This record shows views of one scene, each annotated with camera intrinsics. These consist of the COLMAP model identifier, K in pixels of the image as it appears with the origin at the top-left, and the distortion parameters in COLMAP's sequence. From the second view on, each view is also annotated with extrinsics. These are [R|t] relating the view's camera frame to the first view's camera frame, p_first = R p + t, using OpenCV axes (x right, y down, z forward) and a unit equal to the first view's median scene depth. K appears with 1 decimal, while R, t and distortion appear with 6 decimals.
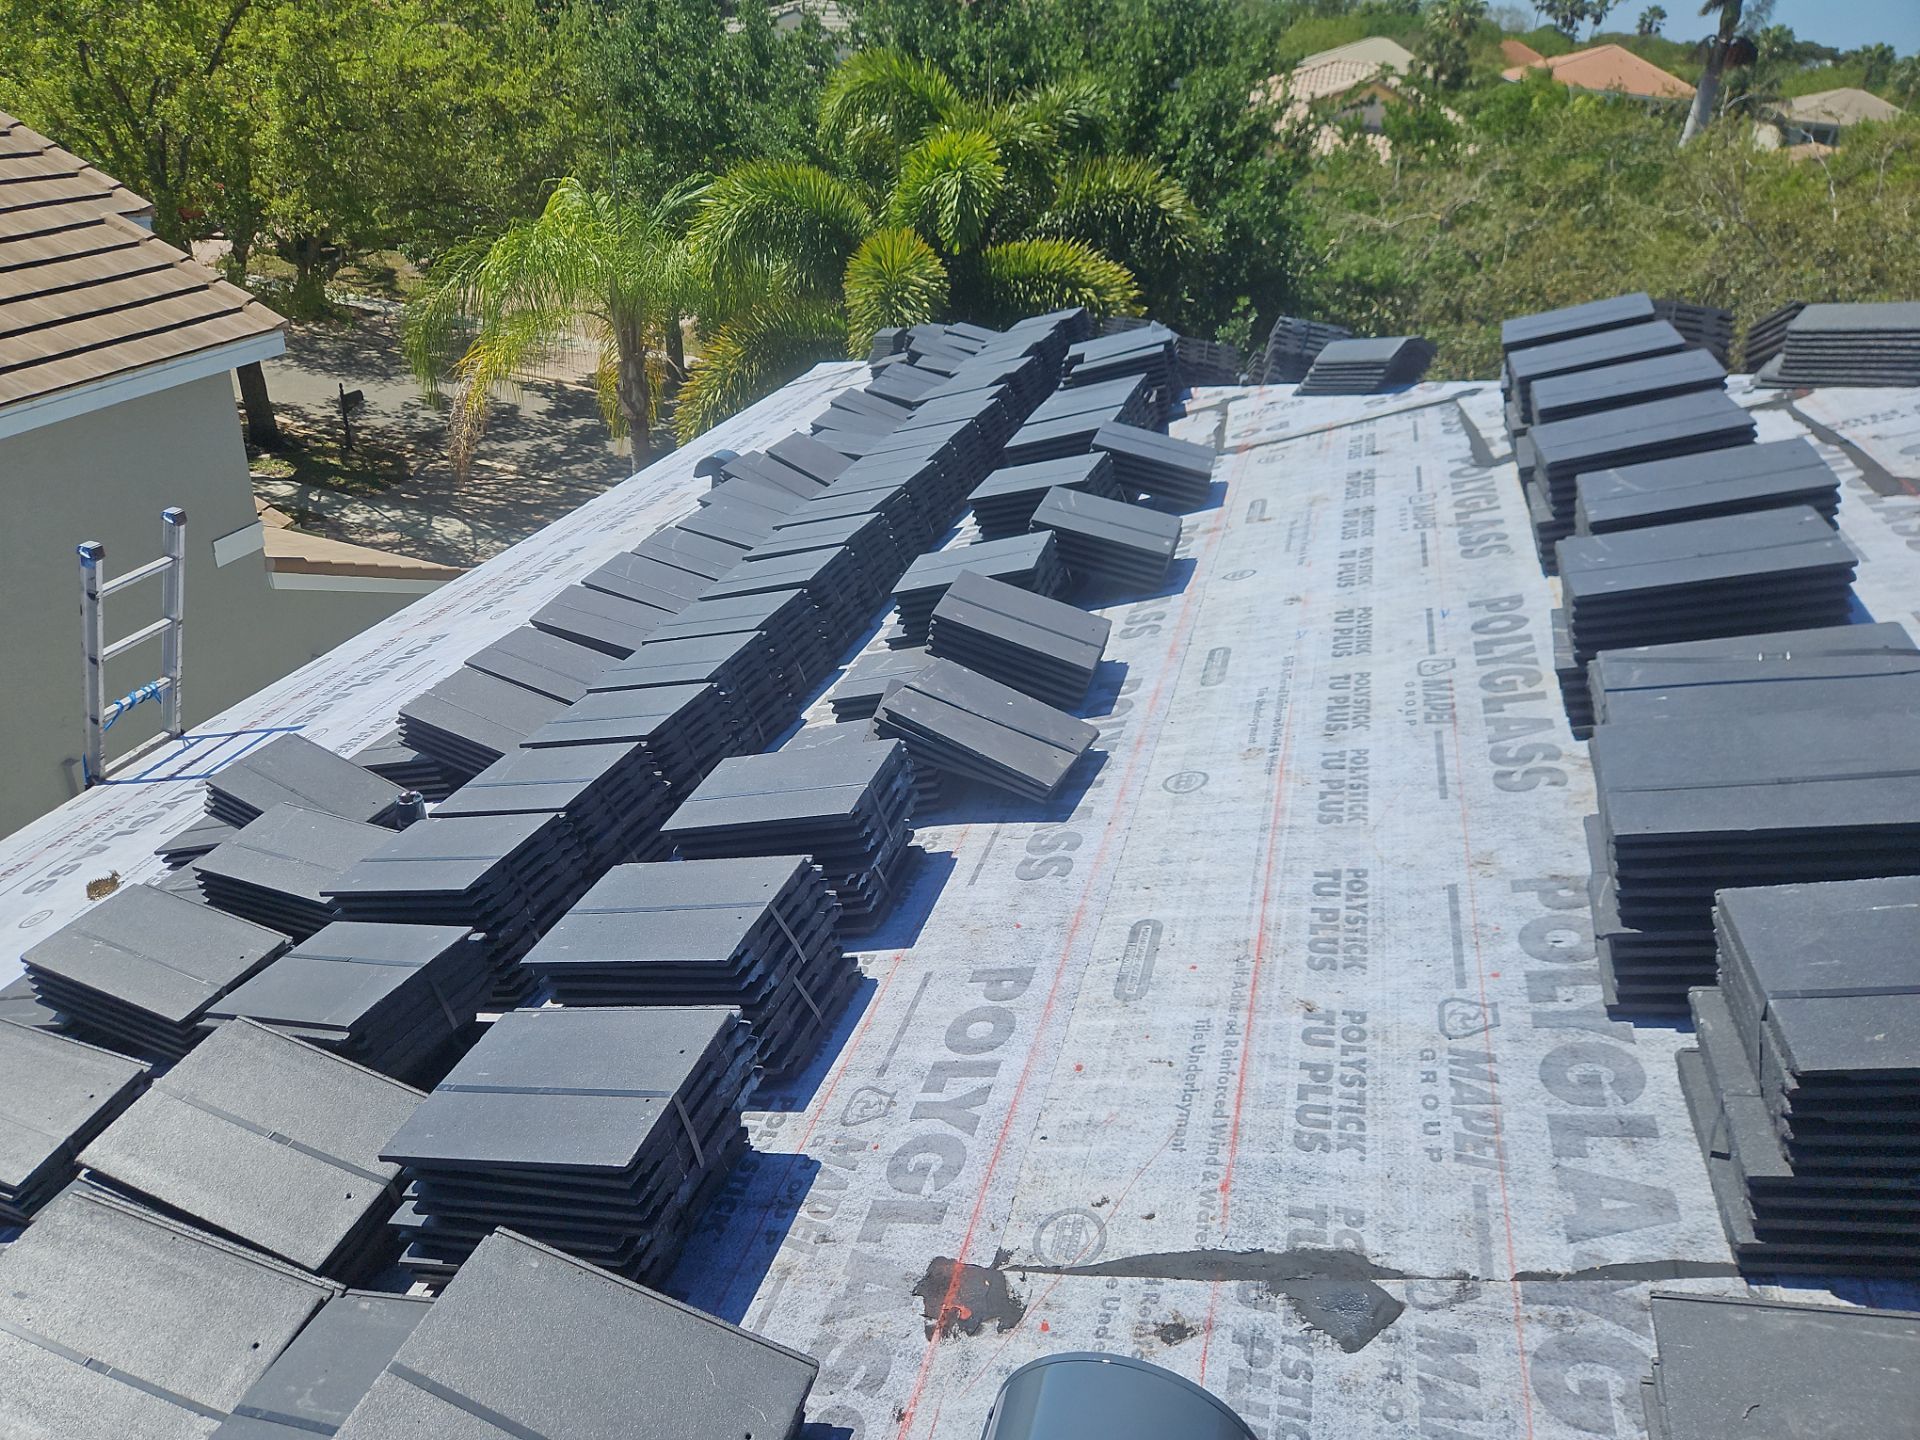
lens RADIAL K [[1206.9, 0, 936.5], [0, 1206.9, 719.8], [0, 0, 1]] dist [0.056239, -0.068896]
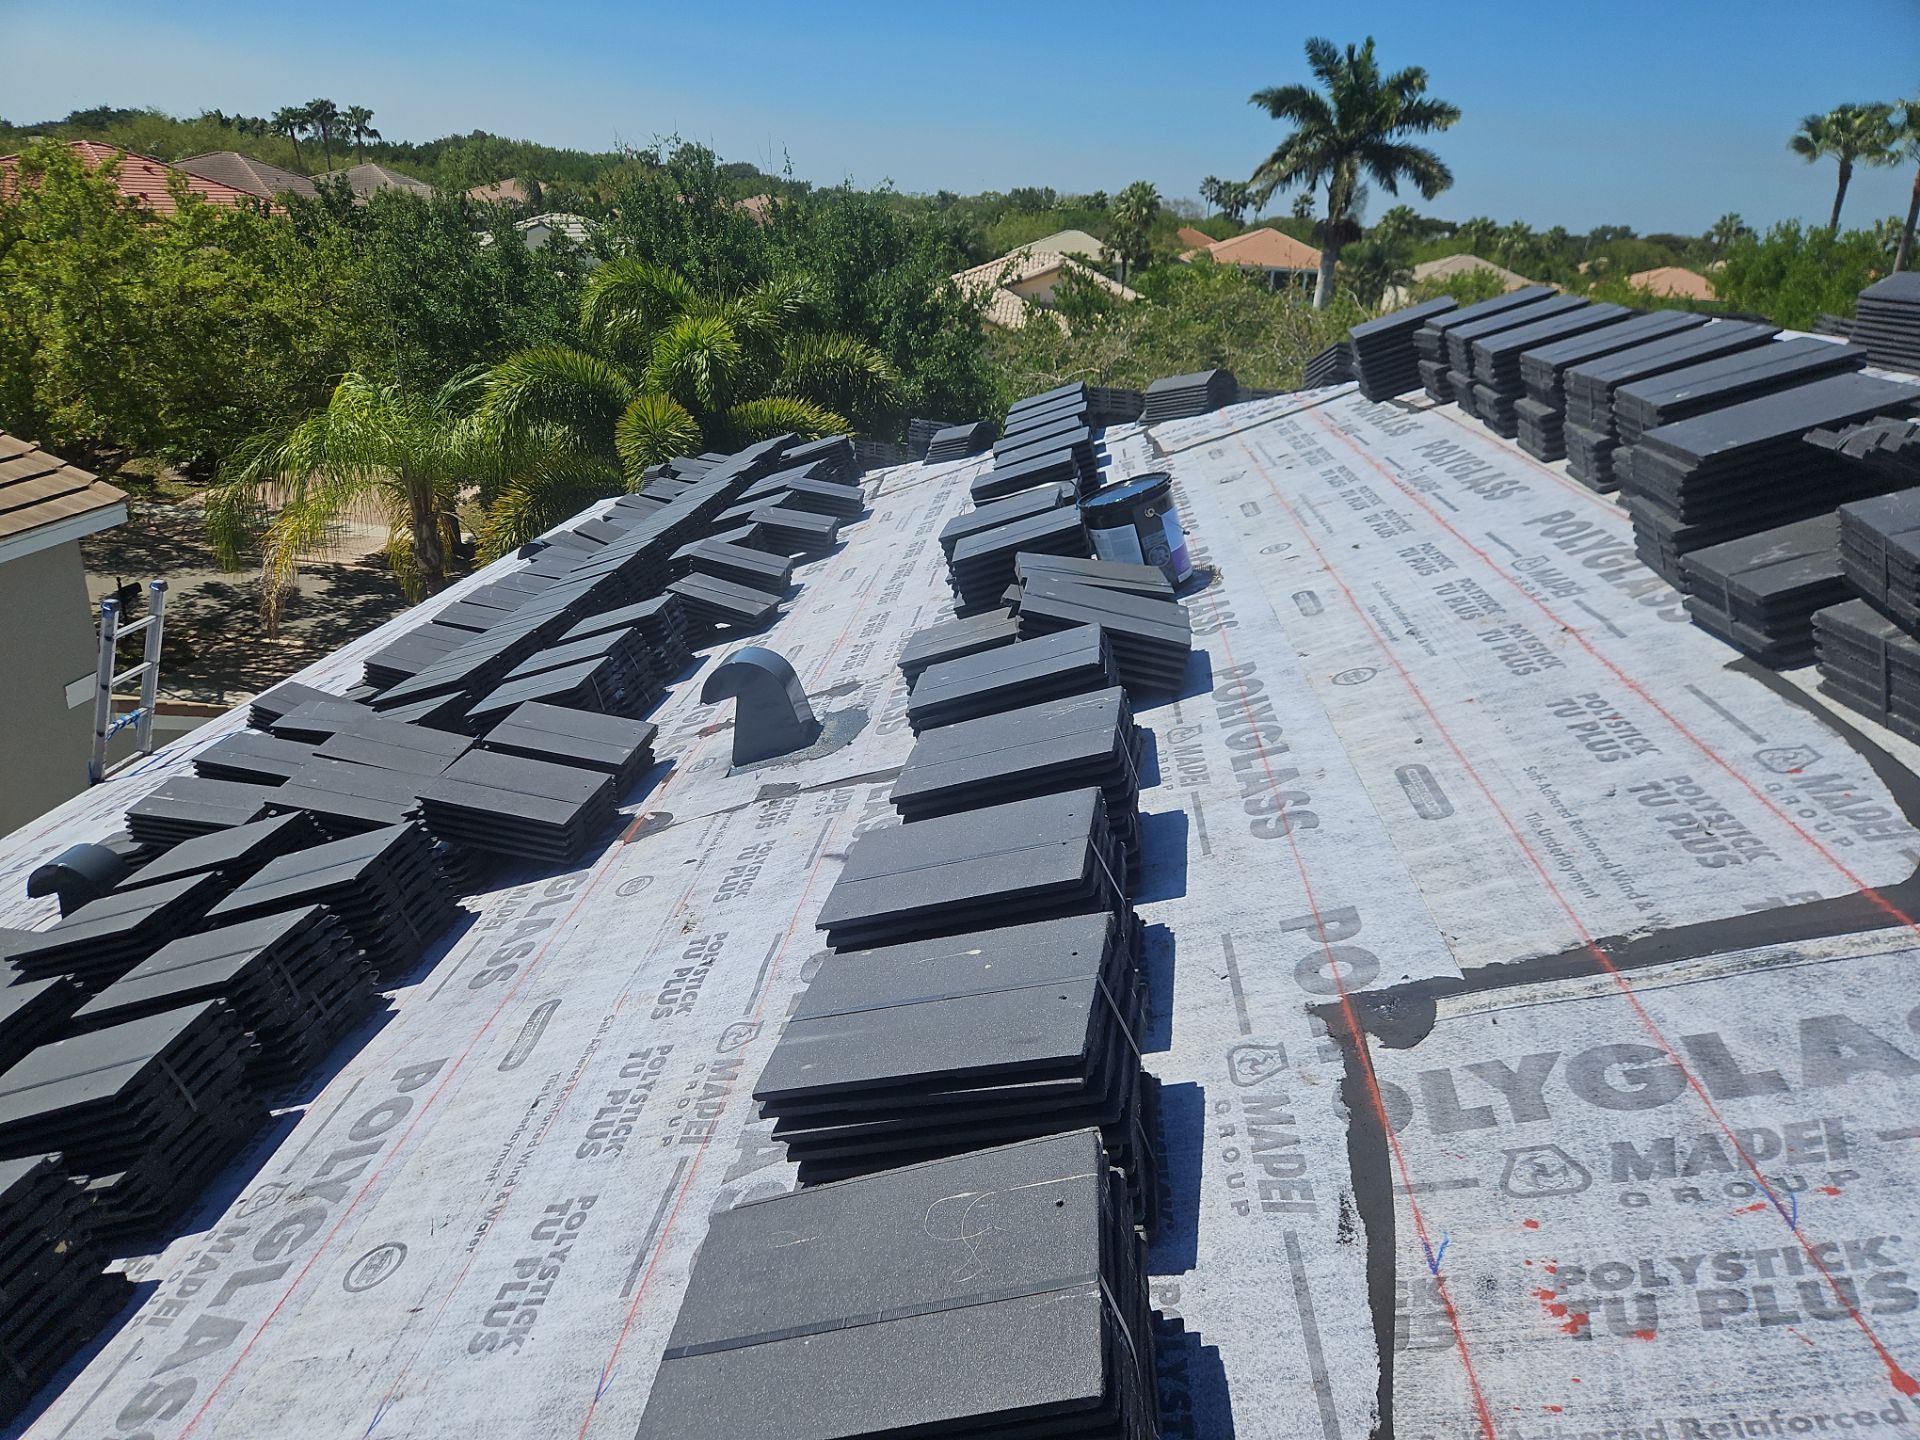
lens RADIAL K [[1206.9, 0, 936.5], [0, 1206.9, 719.8], [0, 0, 1]] dist [0.056239, -0.068896]
pose [[0.980412, -0.099436, 0.170015, 0.004162], [0.121028, 0.985156, -0.121738, 0.068704], [-0.155387, 0.139930, 0.977893, -0.132778]]
